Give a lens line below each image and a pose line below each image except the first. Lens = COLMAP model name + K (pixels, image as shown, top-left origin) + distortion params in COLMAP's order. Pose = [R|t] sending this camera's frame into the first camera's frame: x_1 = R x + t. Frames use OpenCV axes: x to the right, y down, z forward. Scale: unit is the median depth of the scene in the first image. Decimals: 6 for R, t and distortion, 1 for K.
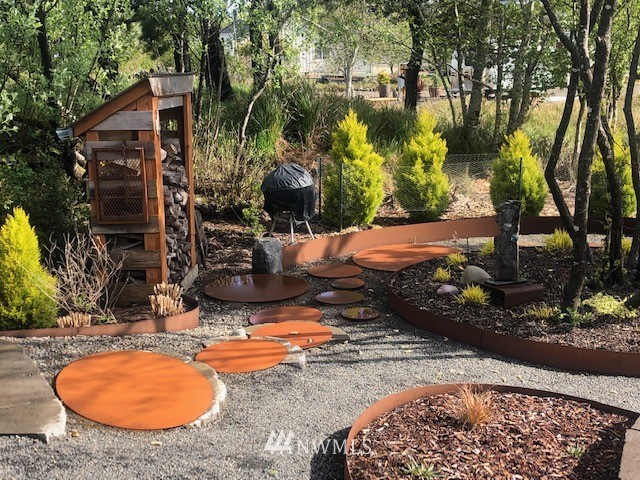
lens RADIAL K [[850.9, 0, 320.0], [0, 850.9, 240.0], [0, 0, 1]] dist [0.145555, -0.463656]
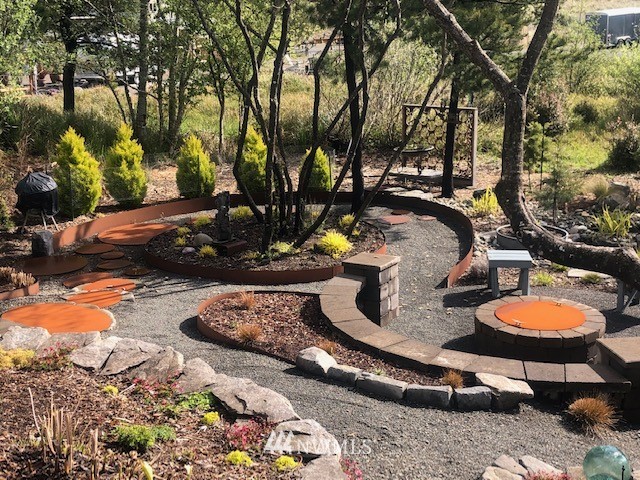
lens RADIAL K [[862.5, 0, 319.8], [0, 862.5, 230.6], [0, 0, 1]] dist [0.141205, -0.613788]
pose [[0.897663, -0.102694, 0.428551, -0.211473], [0.093428, 0.994711, 0.042665, -0.015721], [-0.430666, 0.001740, 0.902510, -0.371305]]
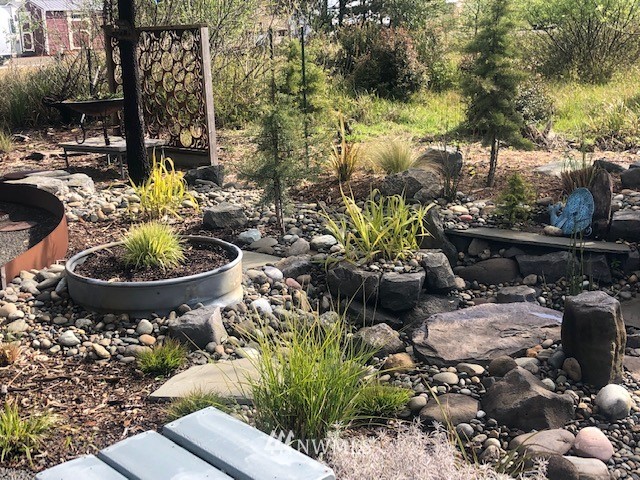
lens RADIAL K [[850.9, 0, 320.0], [0, 850.9, 240.0], [0, 0, 1]] dist [0.145555, -0.463656]
pose [[0.878781, -0.129858, 0.459217, 0.407336], [0.119332, 0.991491, 0.052016, 0.040039], [-0.462064, 0.009088, 0.886800, 0.107004]]
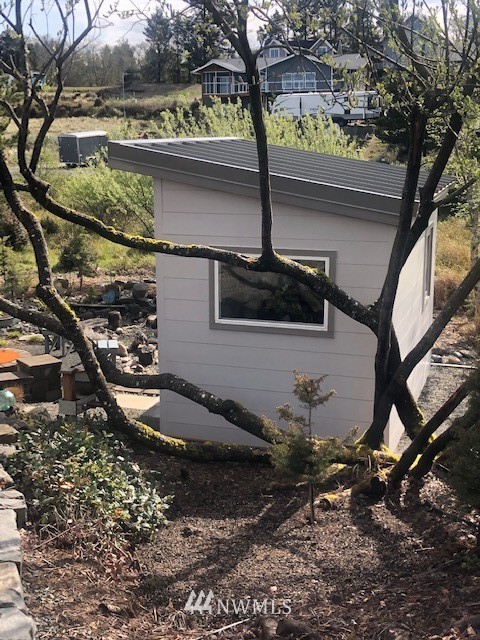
lens RADIAL K [[850.9, 0, 240.0], [0, 850.9, 320.0], [0, 0, 1]] dist [0.145555, -0.463656]
pose [[0.593516, -0.161966, 0.788356, -0.459420], [0.162753, 0.983457, 0.079521, 0.019398], [-0.788194, 0.081110, 0.610058, -0.793331]]
